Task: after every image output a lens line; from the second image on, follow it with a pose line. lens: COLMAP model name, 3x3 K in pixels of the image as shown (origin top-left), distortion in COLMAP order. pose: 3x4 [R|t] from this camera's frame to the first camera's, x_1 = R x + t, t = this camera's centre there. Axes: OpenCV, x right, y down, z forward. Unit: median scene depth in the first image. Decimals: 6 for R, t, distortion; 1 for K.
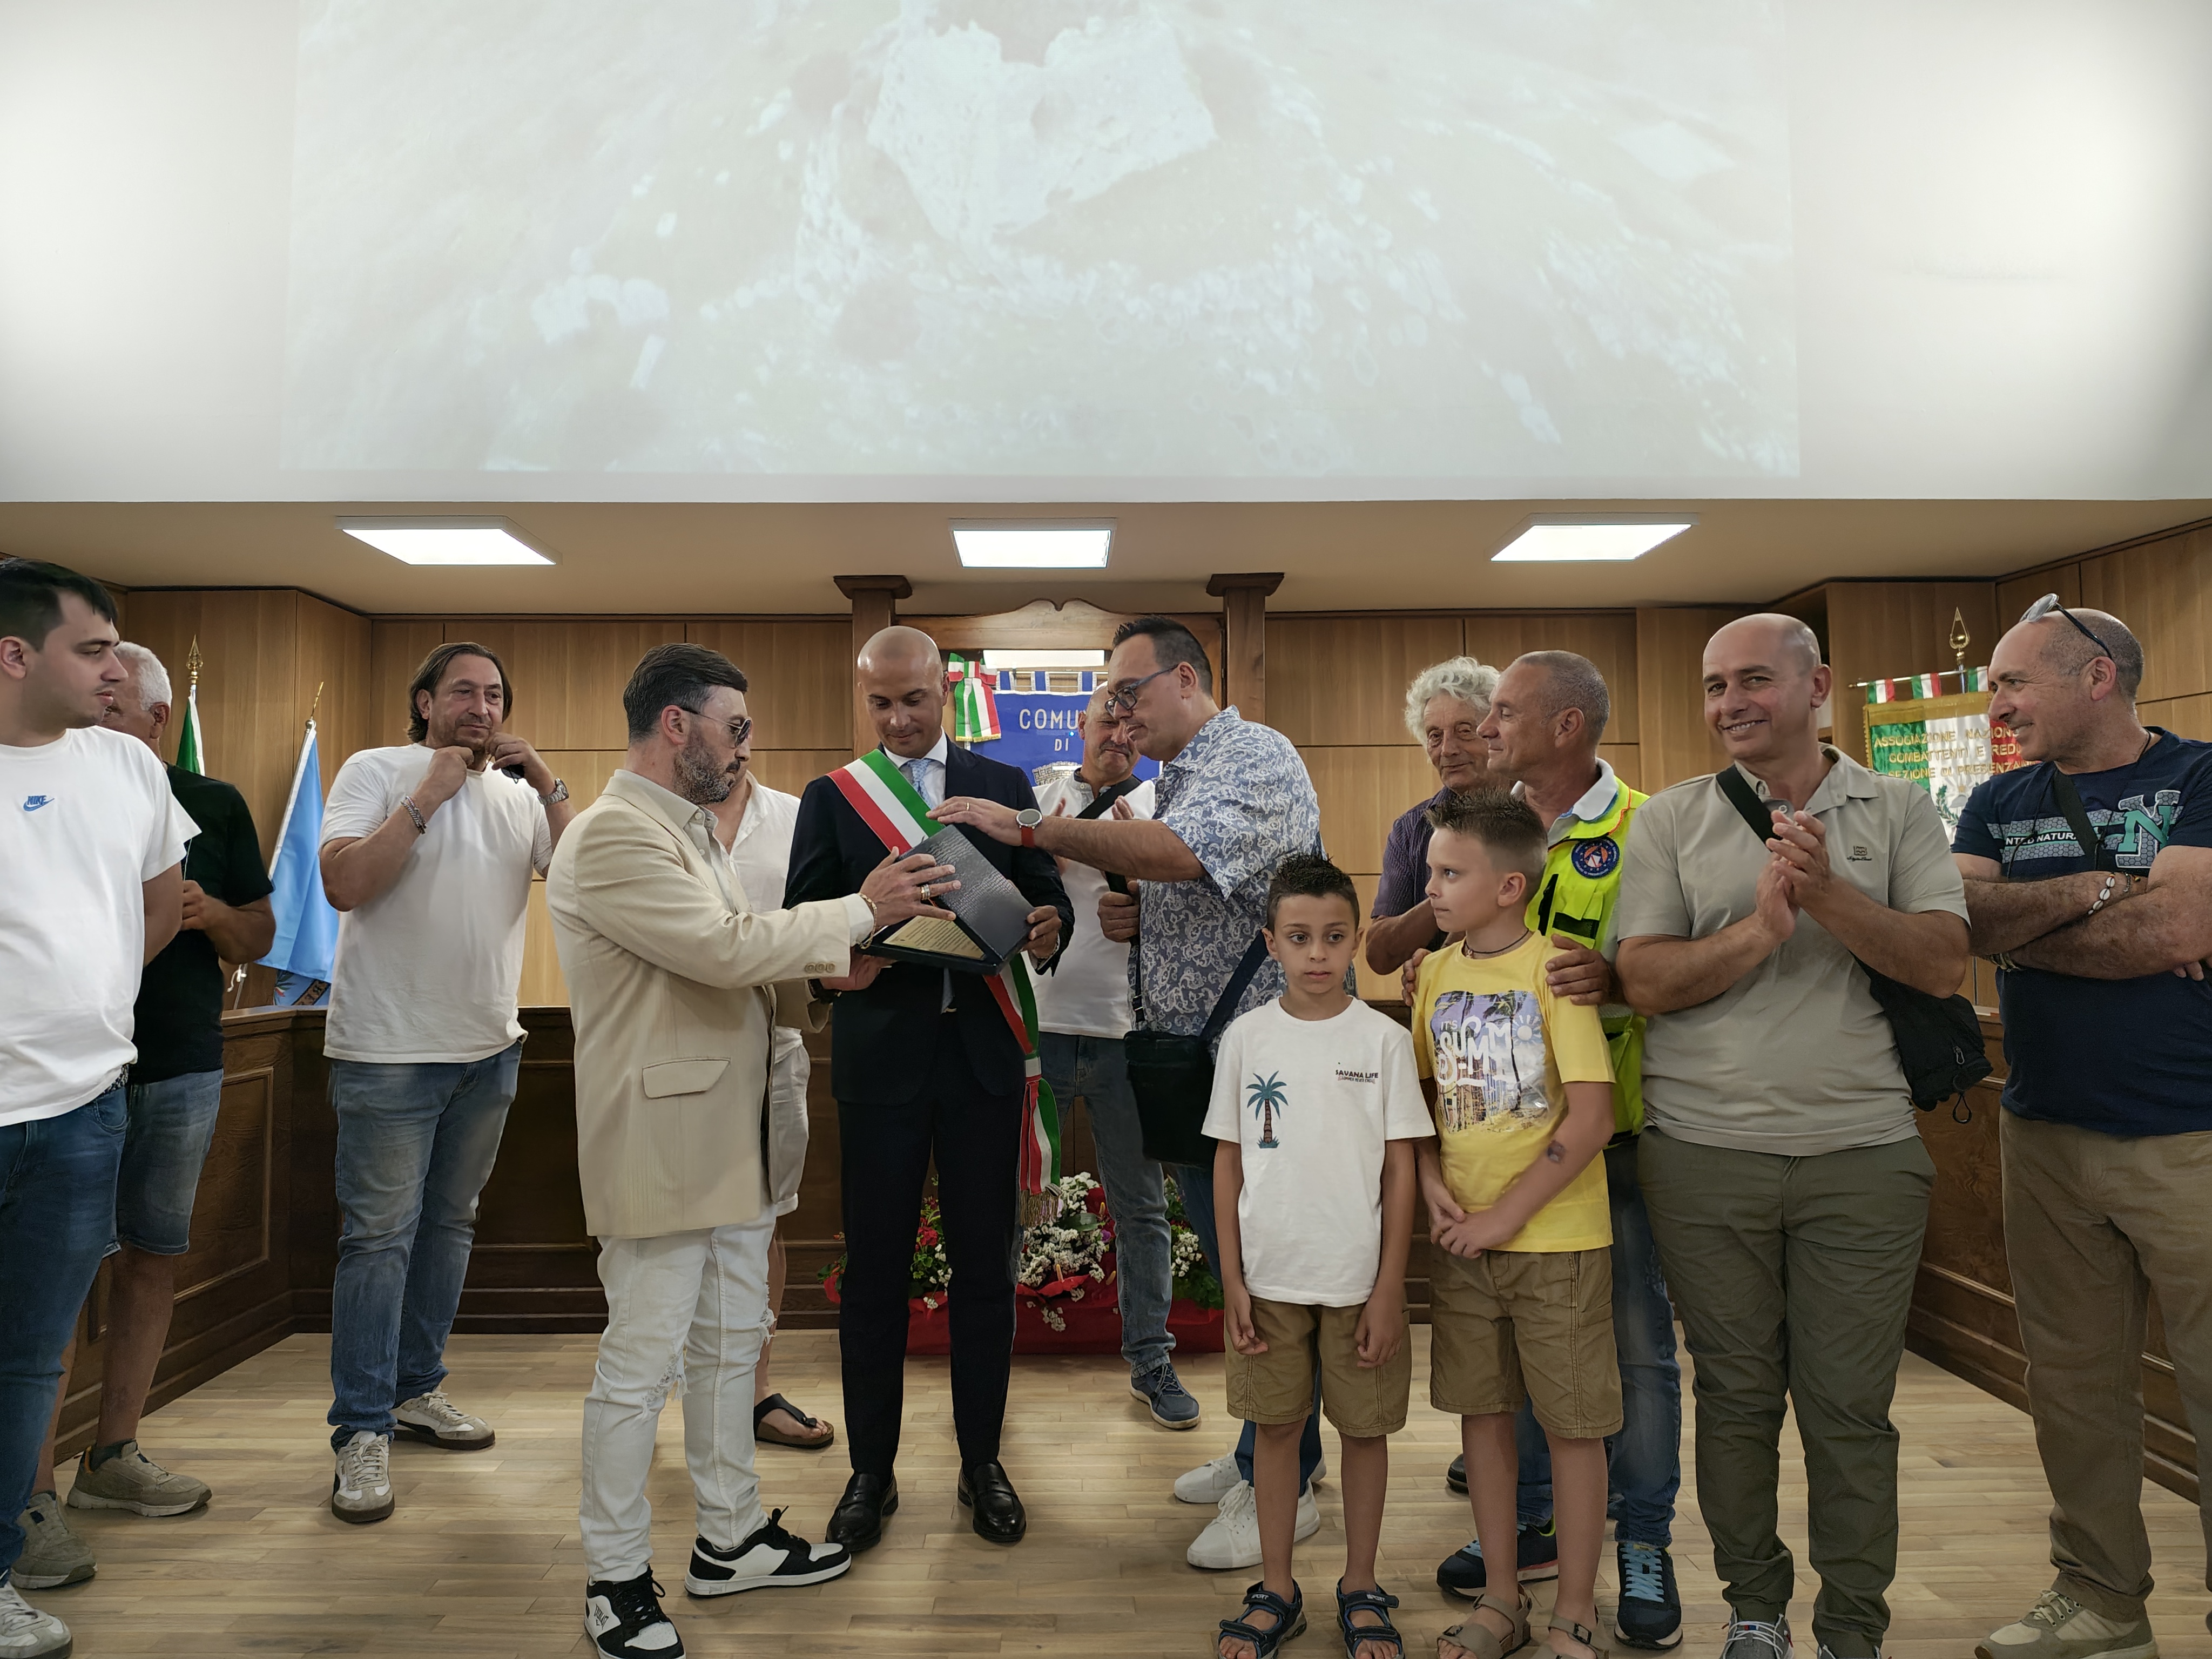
lens RADIAL K [[1476.8, 0, 1074.1], [0, 1476.8, 821.3], [0, 0, 1]] dist [-0.001560, -0.008066]
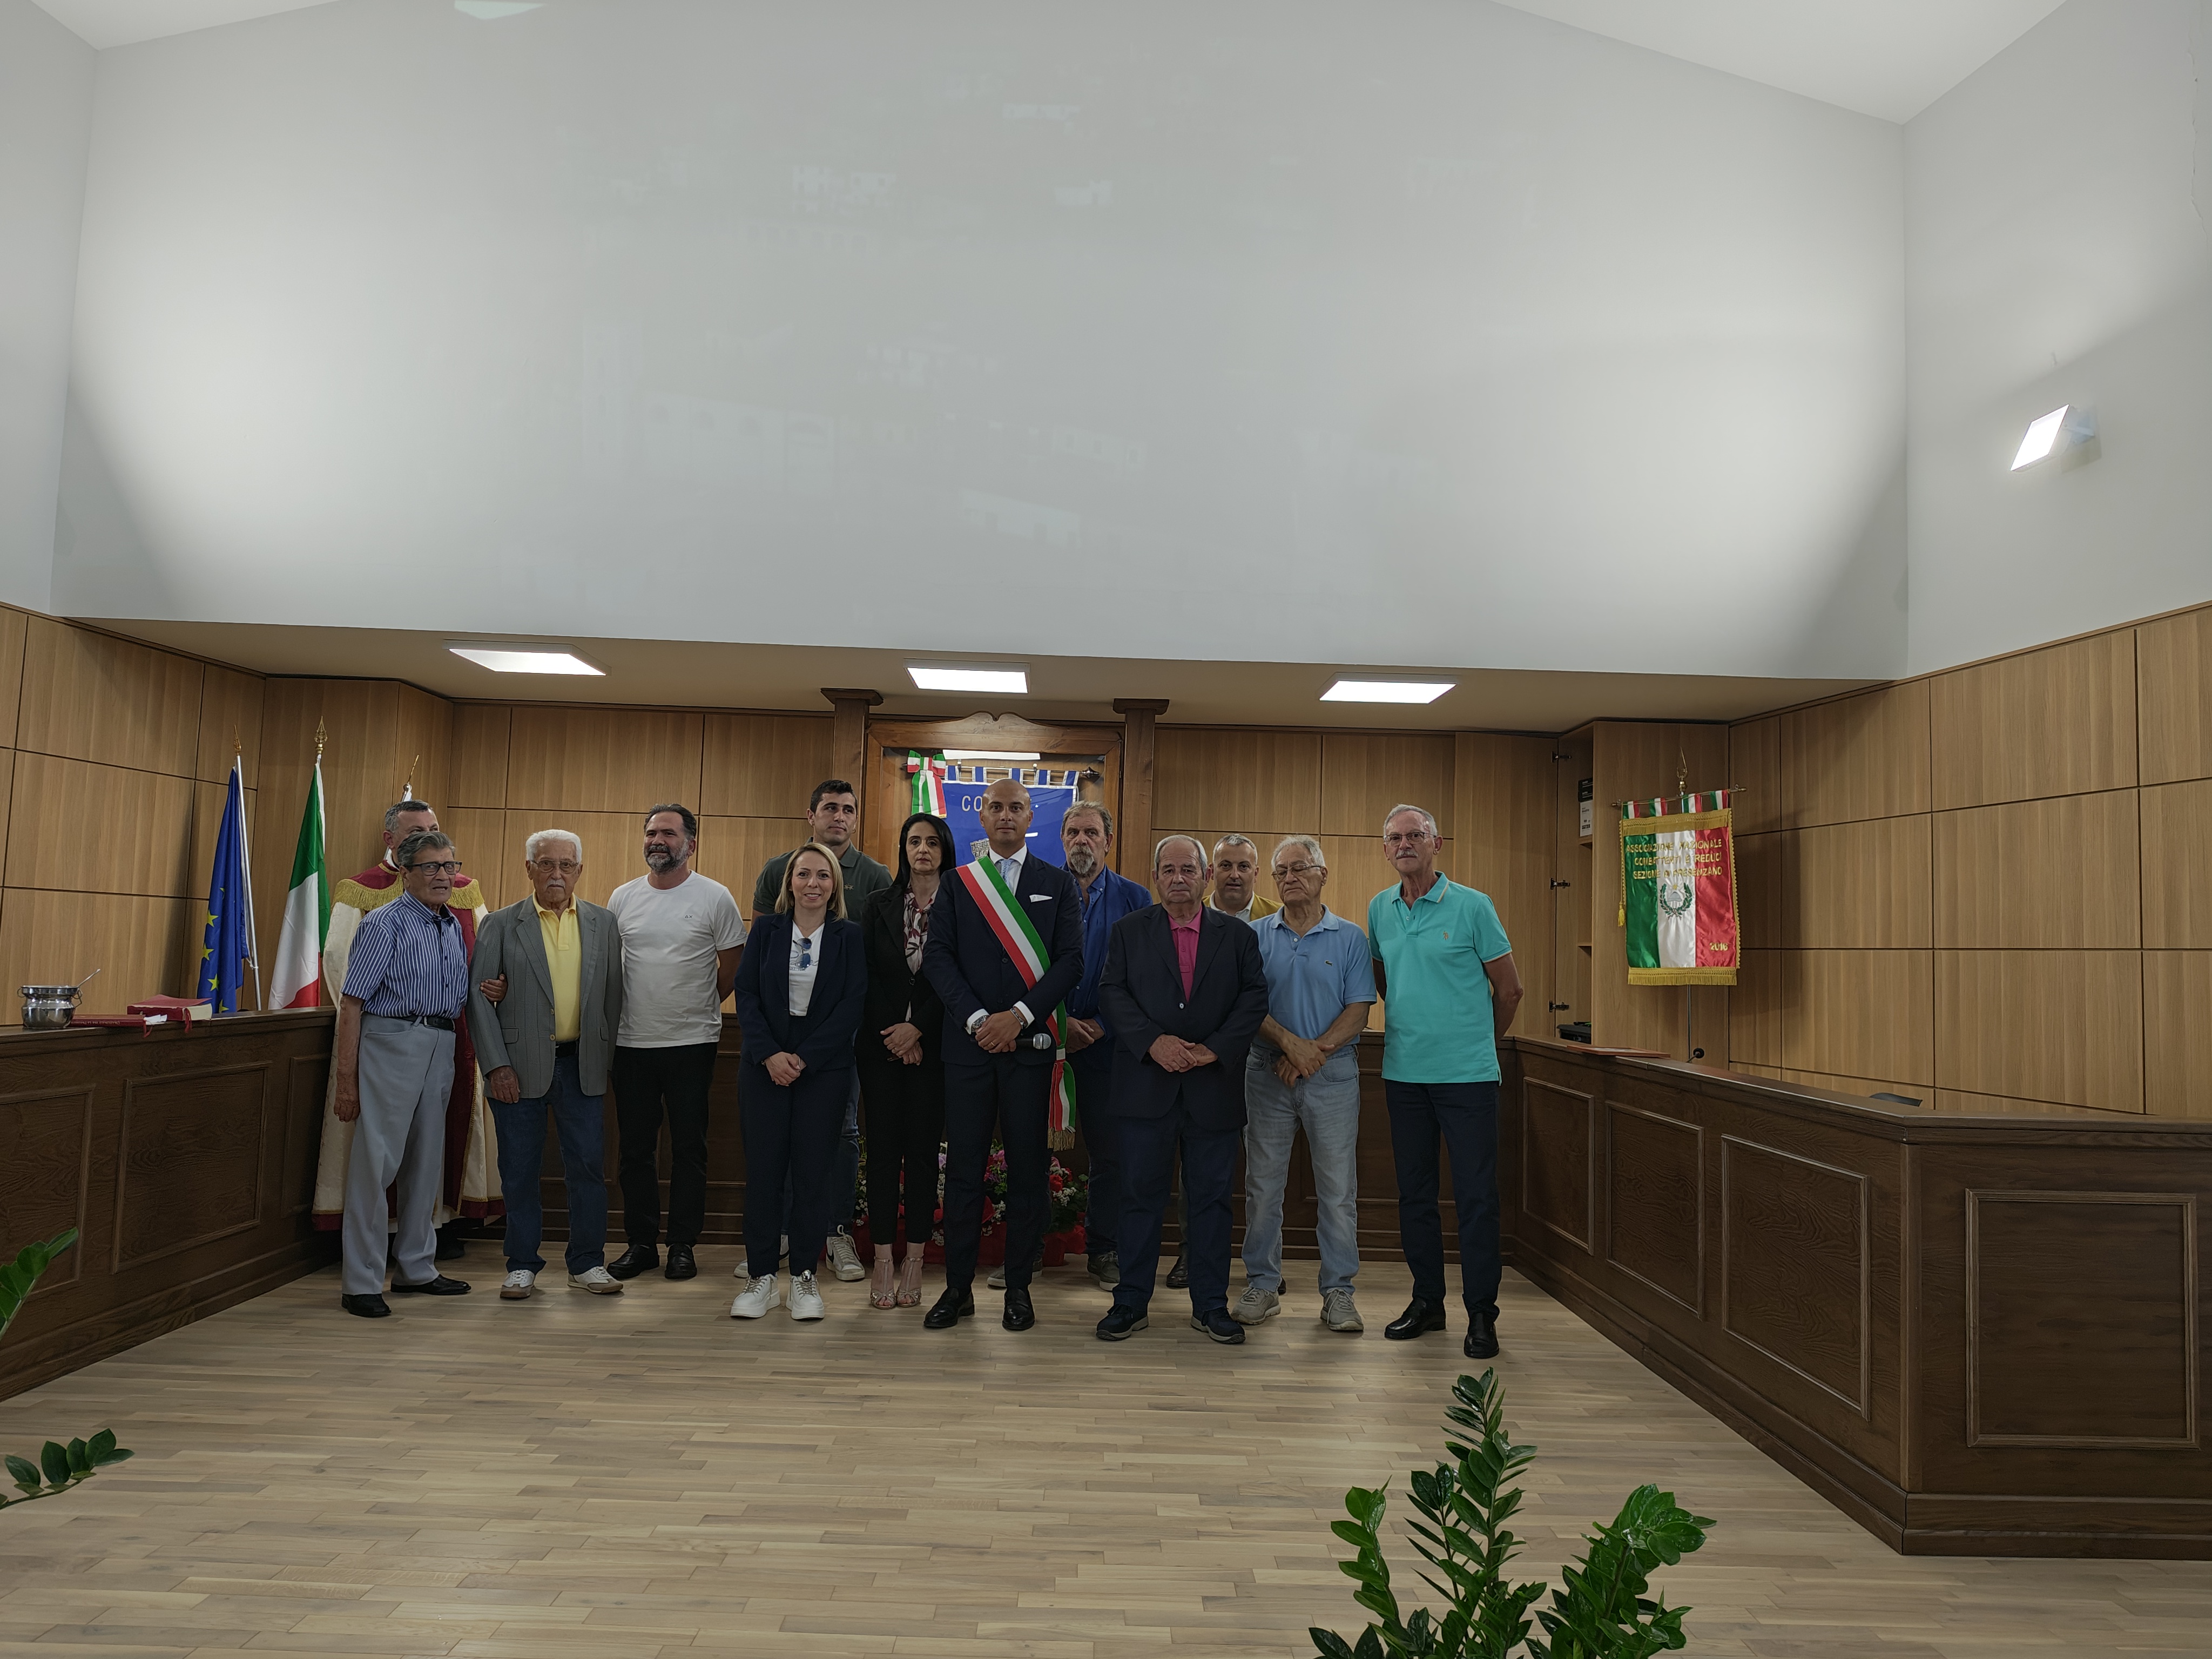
lens RADIAL K [[1476.8, 0, 1120.4], [0, 1476.8, 830.6], [0, 0, 1]] dist [-0.001560, -0.008066]
pose [[0.999092, 0.038058, 0.019167, 0.076793], [-0.037545, 0.998946, -0.026407, -0.017367], [-0.020151, 0.025664, 0.999468, -0.280348]]
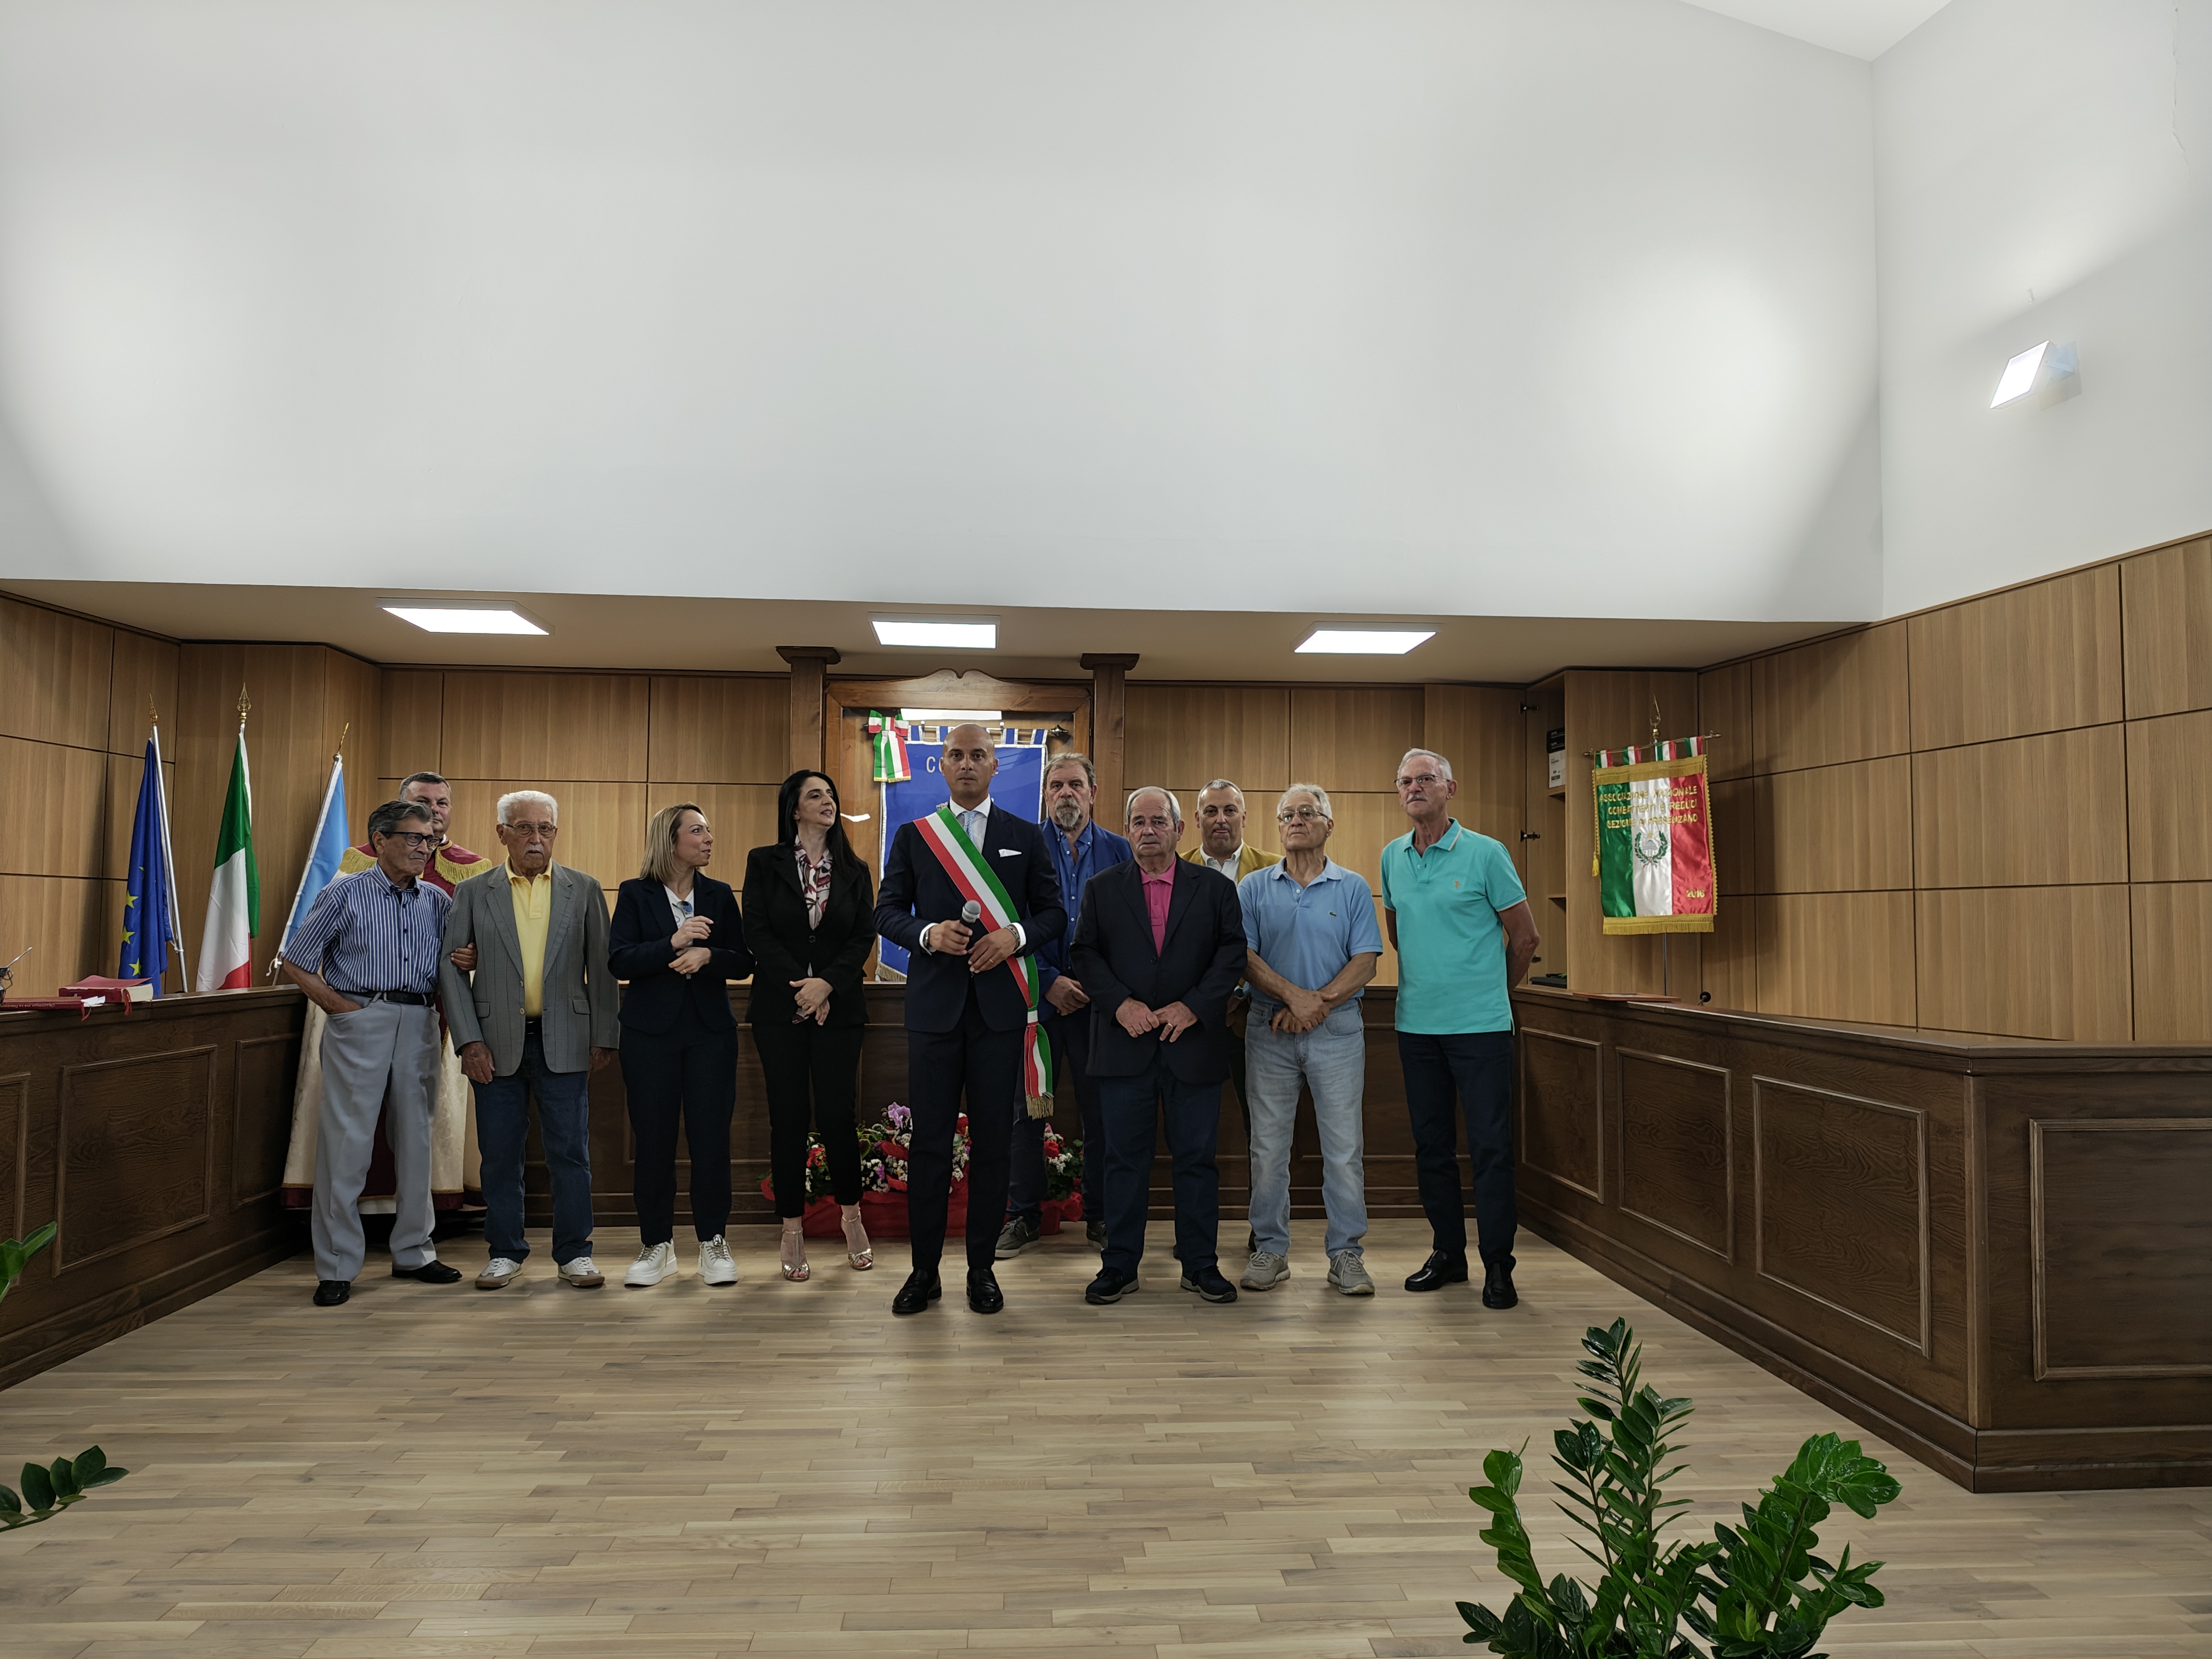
lens RADIAL K [[1476.8, 0, 1123.0], [0, 1476.8, 830.8], [0, 0, 1]] dist [-0.001560, -0.008066]
pose [[0.996954, 0.017778, 0.075933, 0.034554], [-0.017145, 0.999813, -0.008985, -0.005470], [-0.076079, 0.007656, 0.997072, -0.246944]]
